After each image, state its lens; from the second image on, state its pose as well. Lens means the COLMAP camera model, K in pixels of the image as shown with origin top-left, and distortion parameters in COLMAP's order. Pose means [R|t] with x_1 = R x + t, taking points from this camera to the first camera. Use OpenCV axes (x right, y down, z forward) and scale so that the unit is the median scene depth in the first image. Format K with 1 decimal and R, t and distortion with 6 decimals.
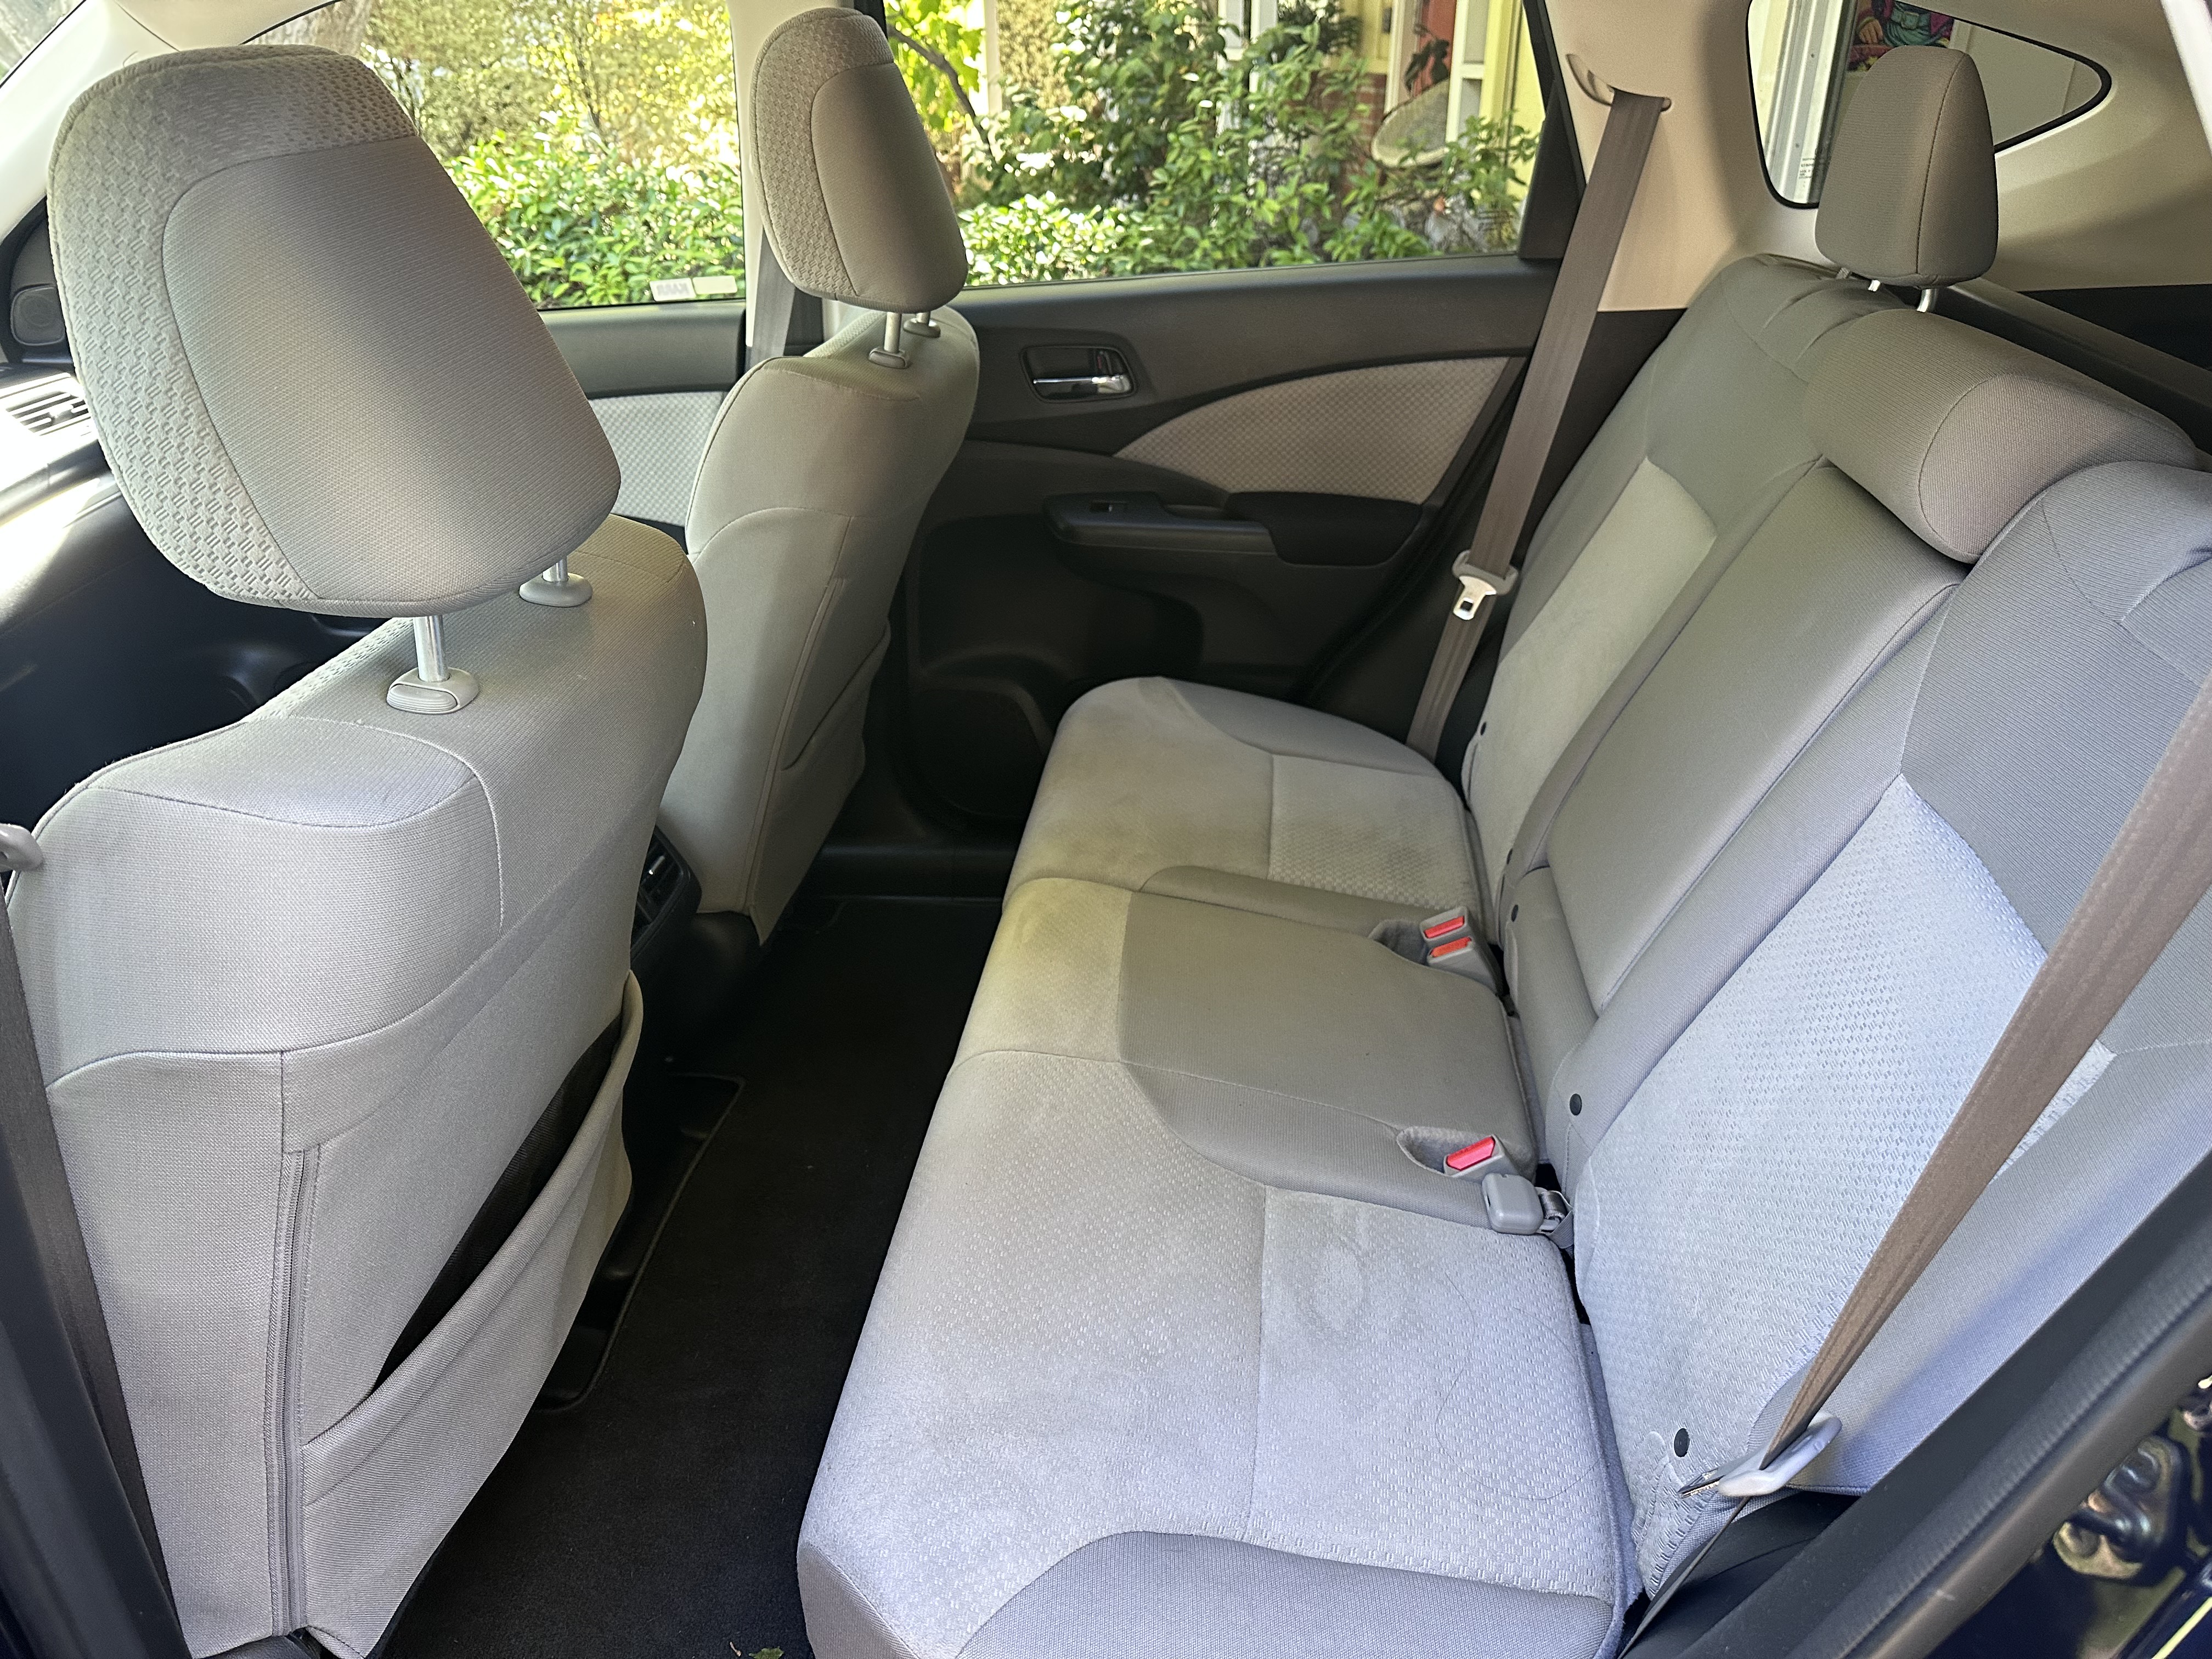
lens RADIAL K [[1529.2, 0, 1123.3], [0, 1529.2, 839.1], [0, 0, 1]] dist [0.033184, -0.045723]
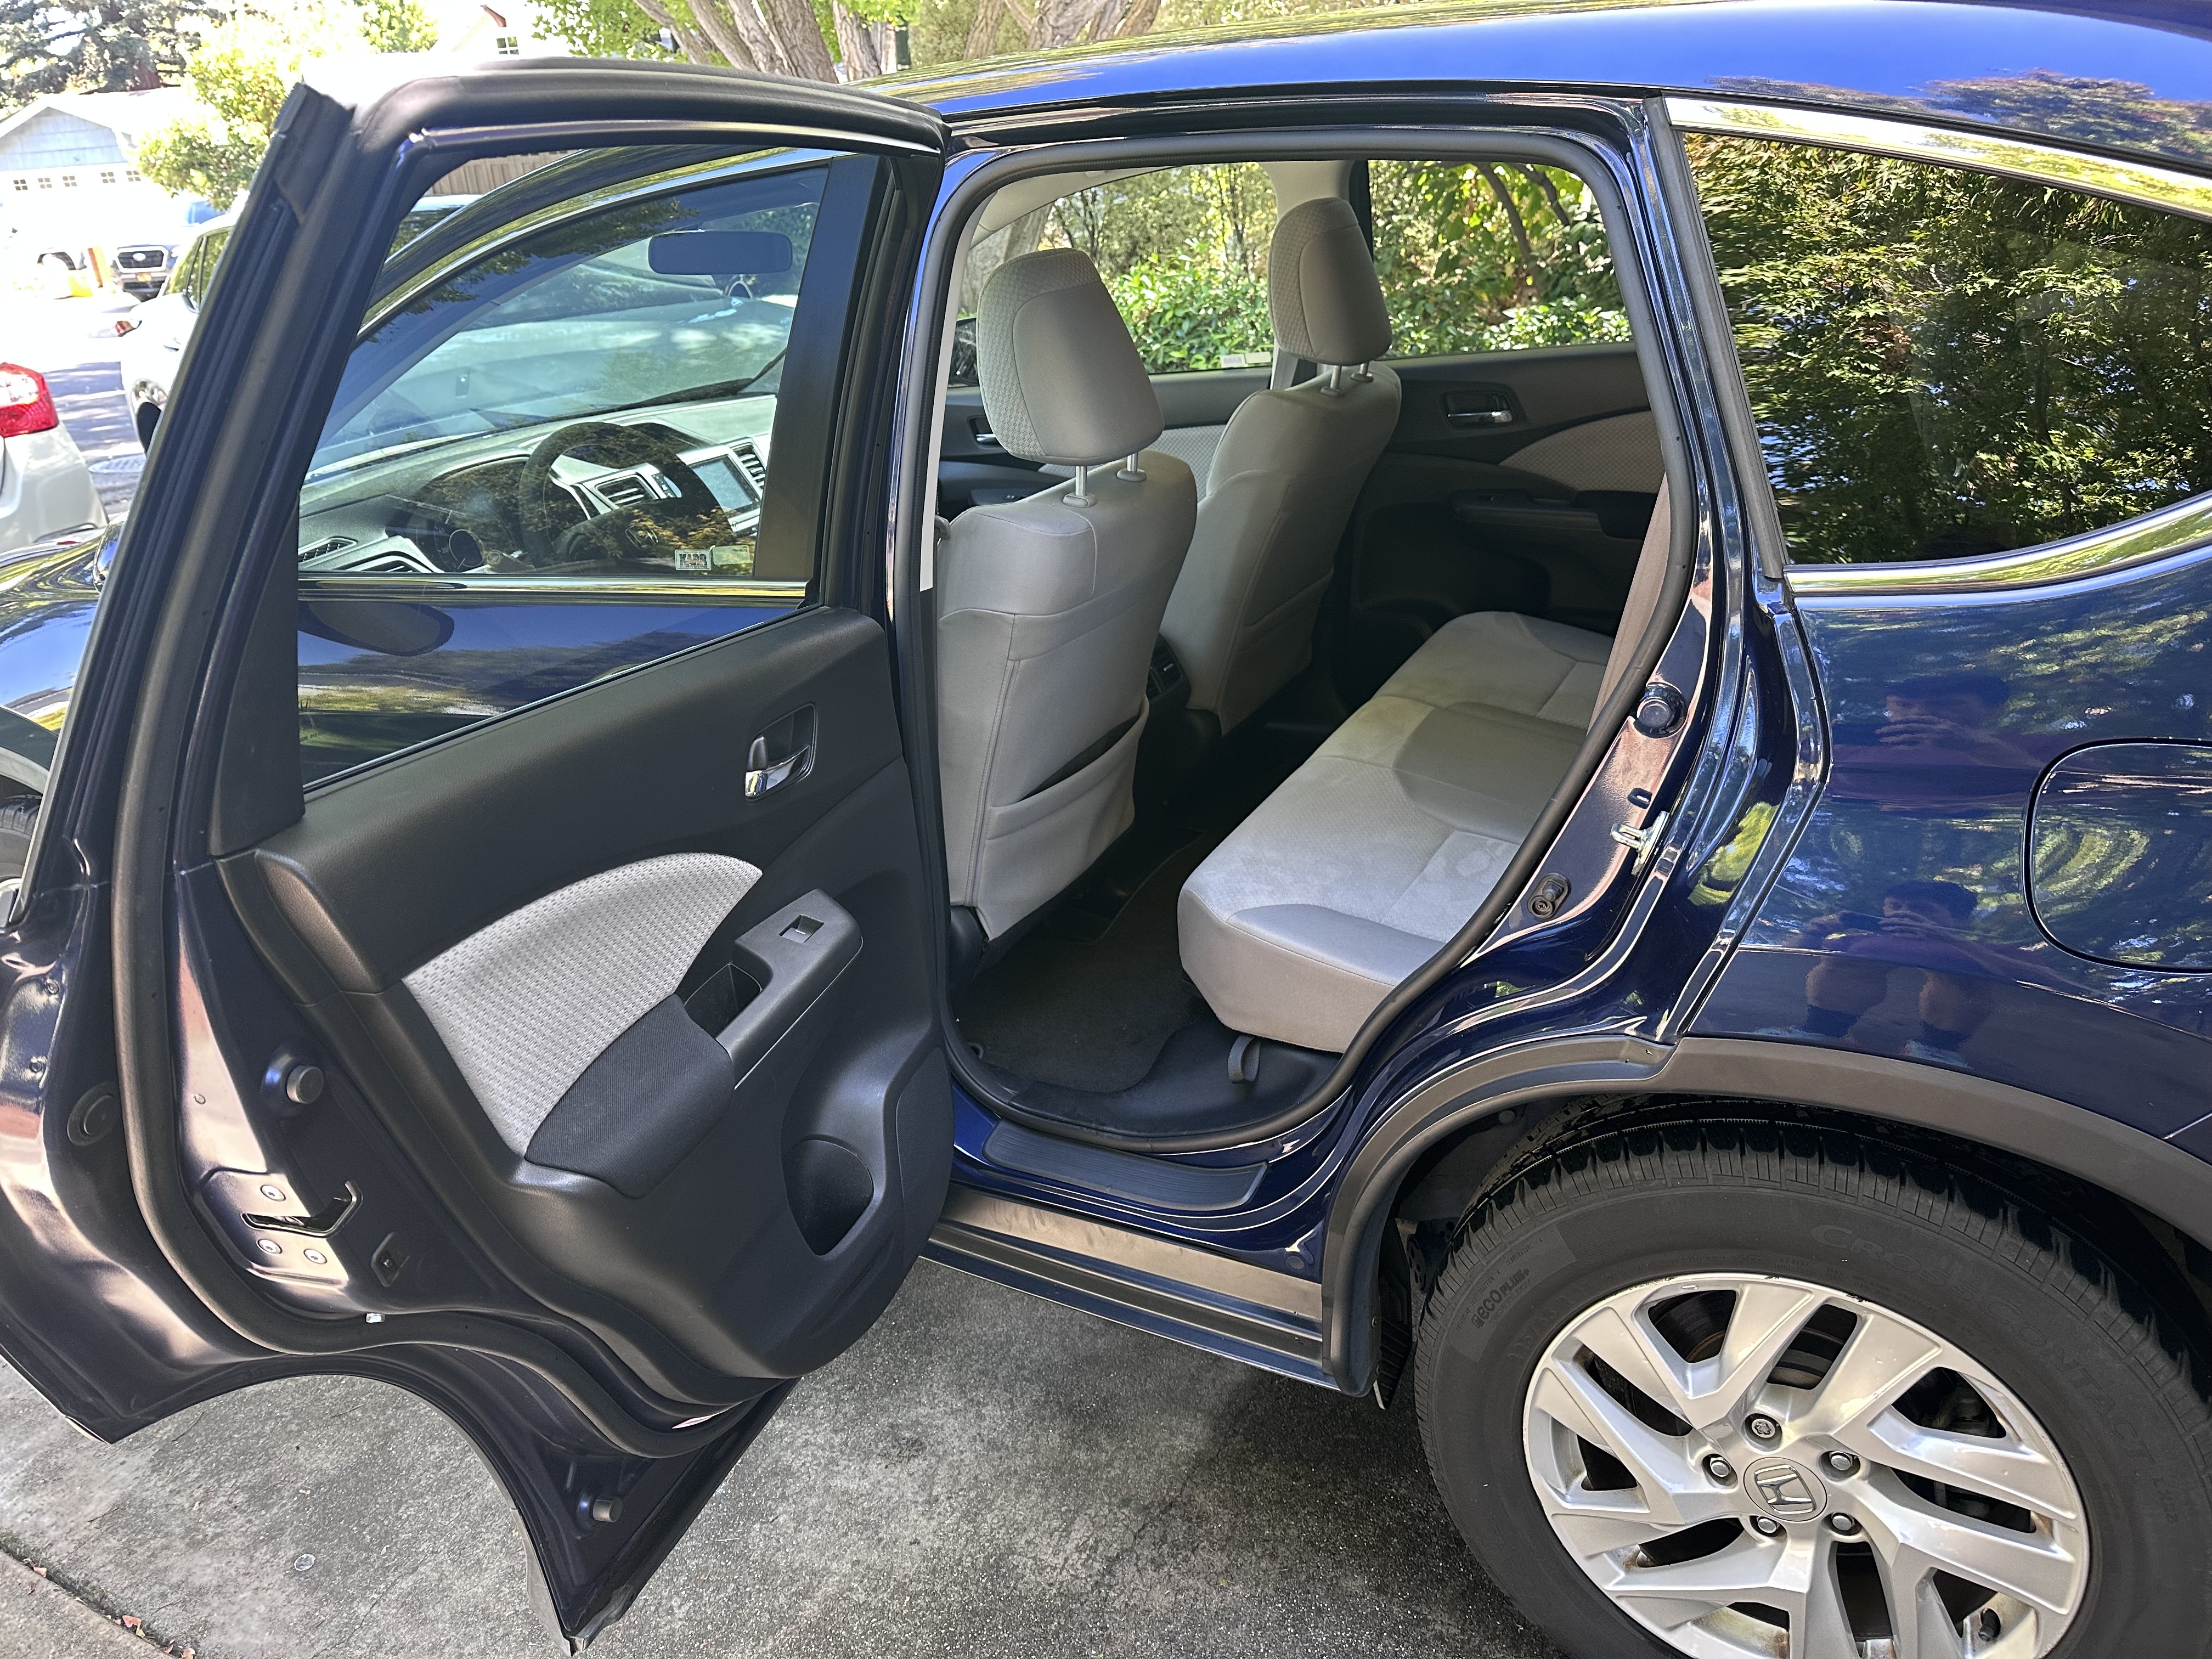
lens RADIAL K [[1529.2, 0, 1084.1], [0, 1529.2, 829.6], [0, 0, 1]] dist [0.033184, -0.045723]
pose [[0.920300, 0.106843, -0.376341, 0.219827], [-0.129824, 0.990877, -0.036161, 0.206453], [0.369044, 0.082138, 0.925775, -0.501282]]
